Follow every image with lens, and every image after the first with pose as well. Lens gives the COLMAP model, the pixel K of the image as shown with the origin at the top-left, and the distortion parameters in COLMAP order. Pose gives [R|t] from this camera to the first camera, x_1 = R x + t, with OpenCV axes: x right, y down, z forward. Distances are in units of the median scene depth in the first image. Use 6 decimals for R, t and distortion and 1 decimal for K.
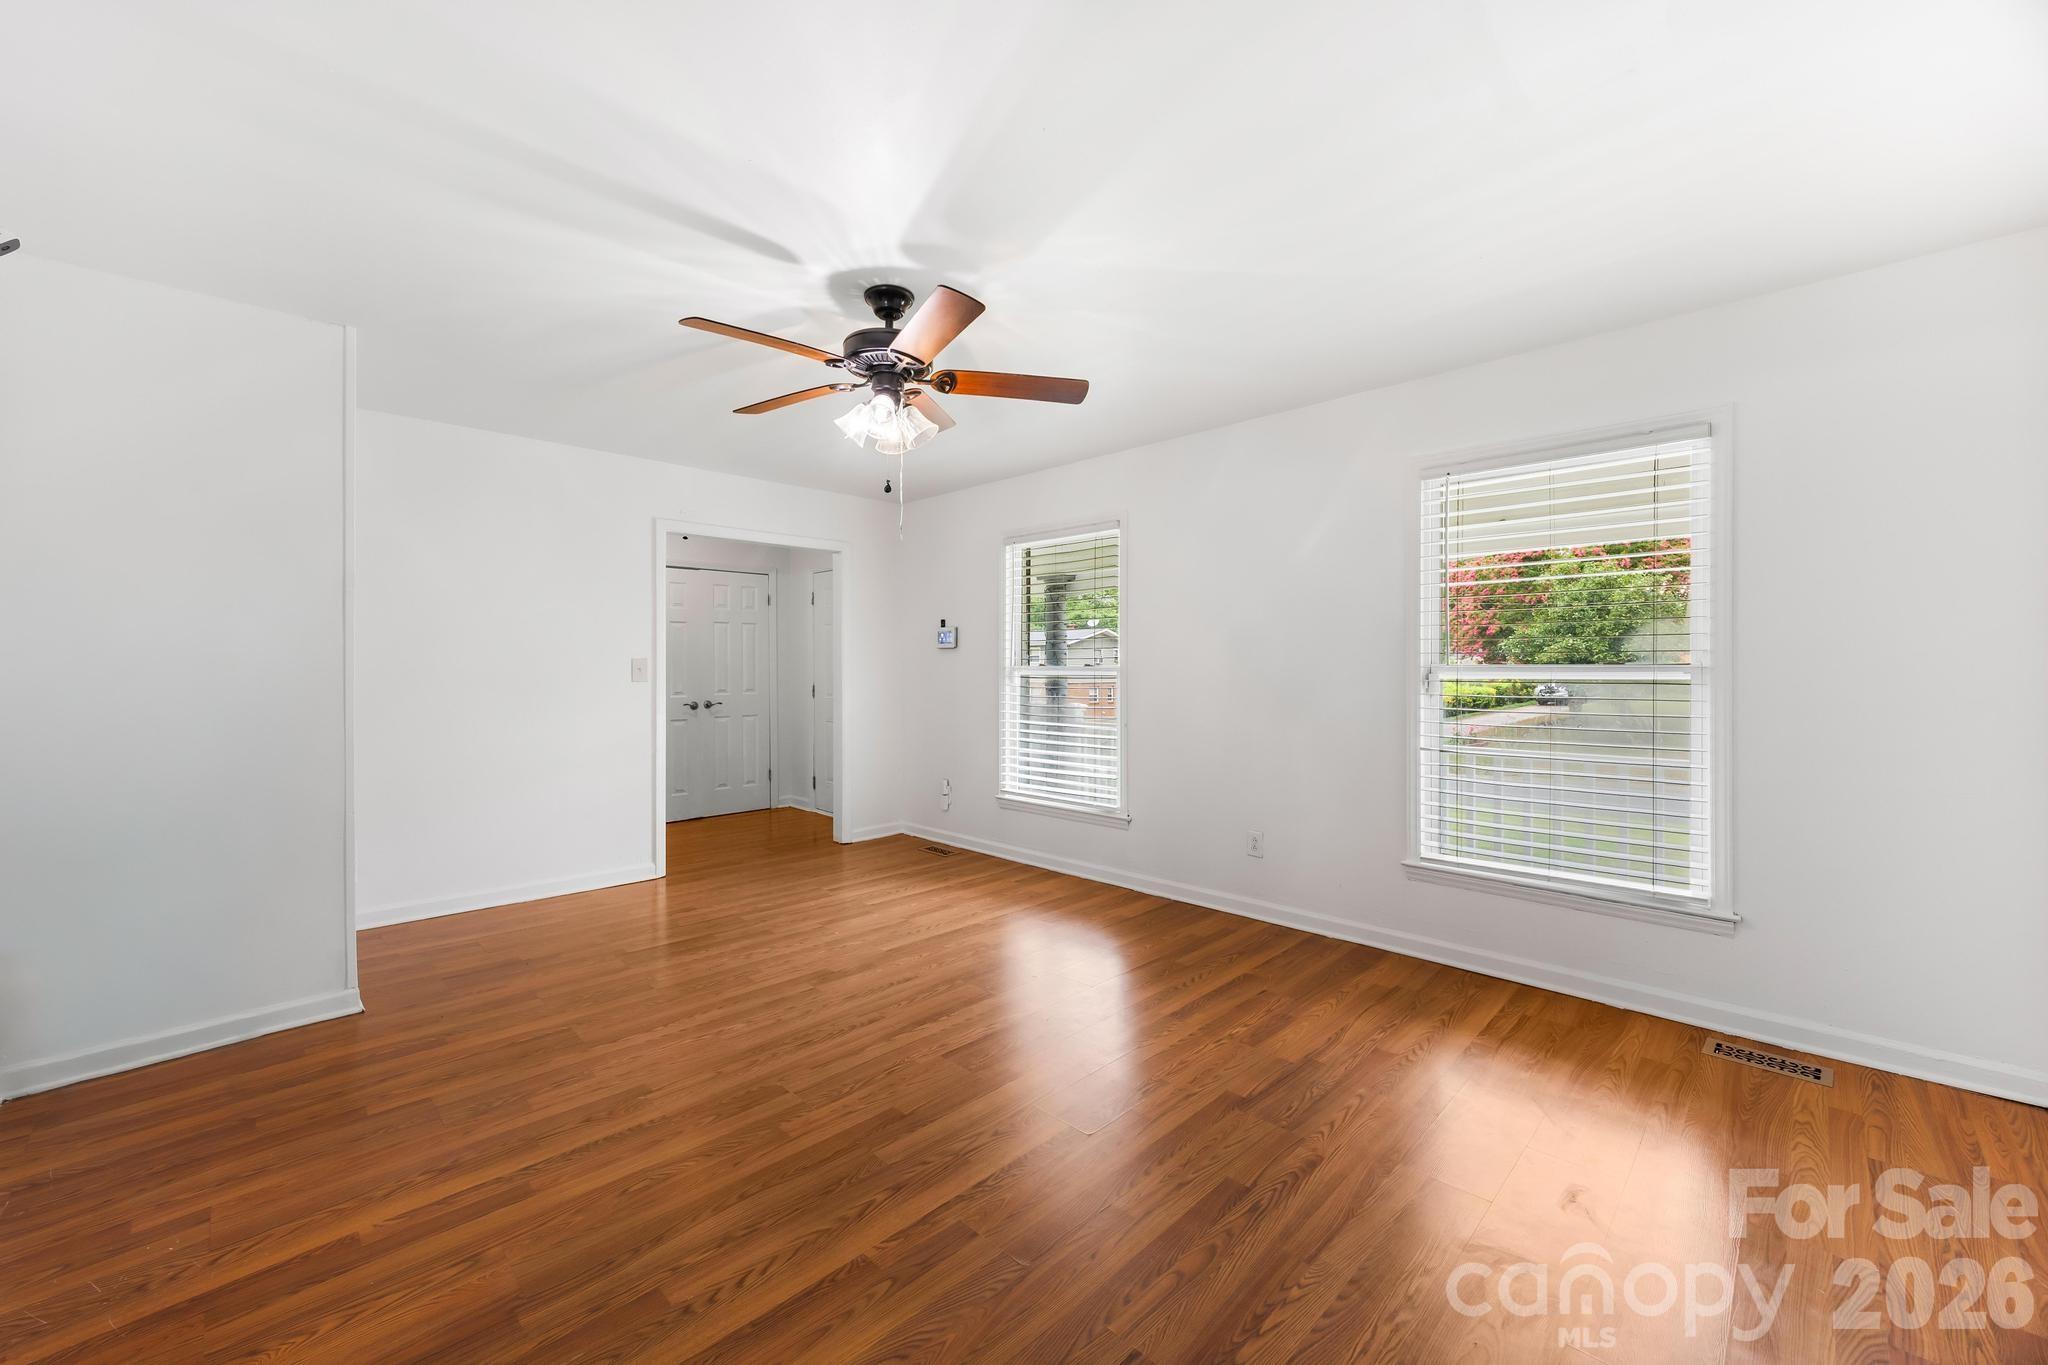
lens RADIAL K [[791.5, 0, 1004.9], [0, 791.5, 674.5], [0, 0, 1]] dist [-0.006082, 0.001451]
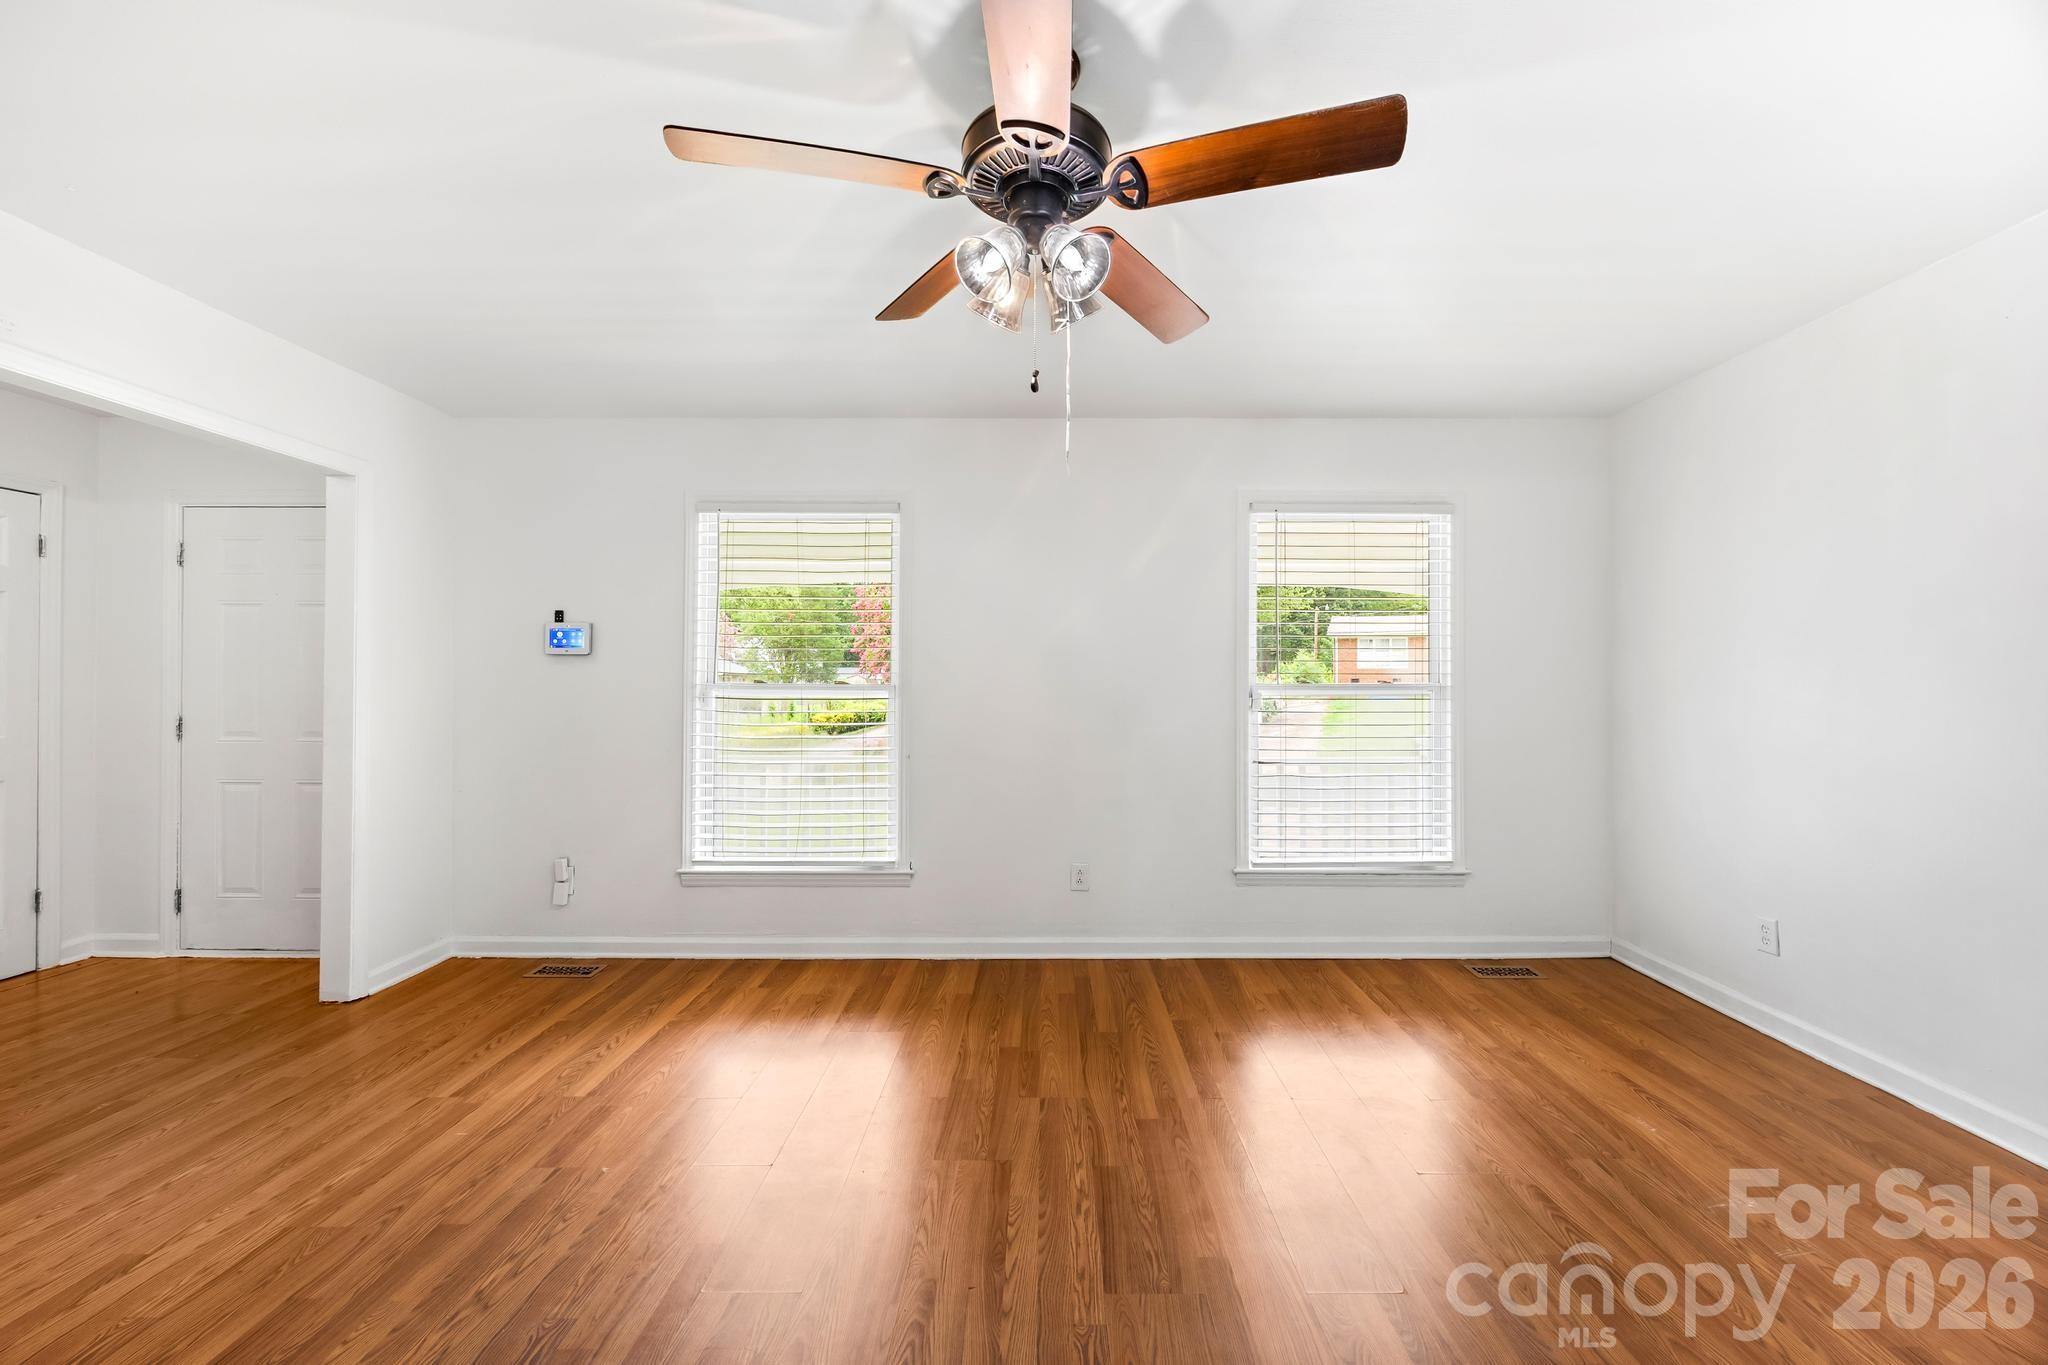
lens RADIAL K [[791.5, 0, 1029.5], [0, 791.5, 680.2], [0, 0, 1]] dist [-0.006082, 0.001451]
pose [[0.700673, 0.007495, 0.713444, -0.354338], [0.003933, 0.999889, -0.014367, -0.002224], [-0.713472, 0.012872, 0.700565, 0.360036]]
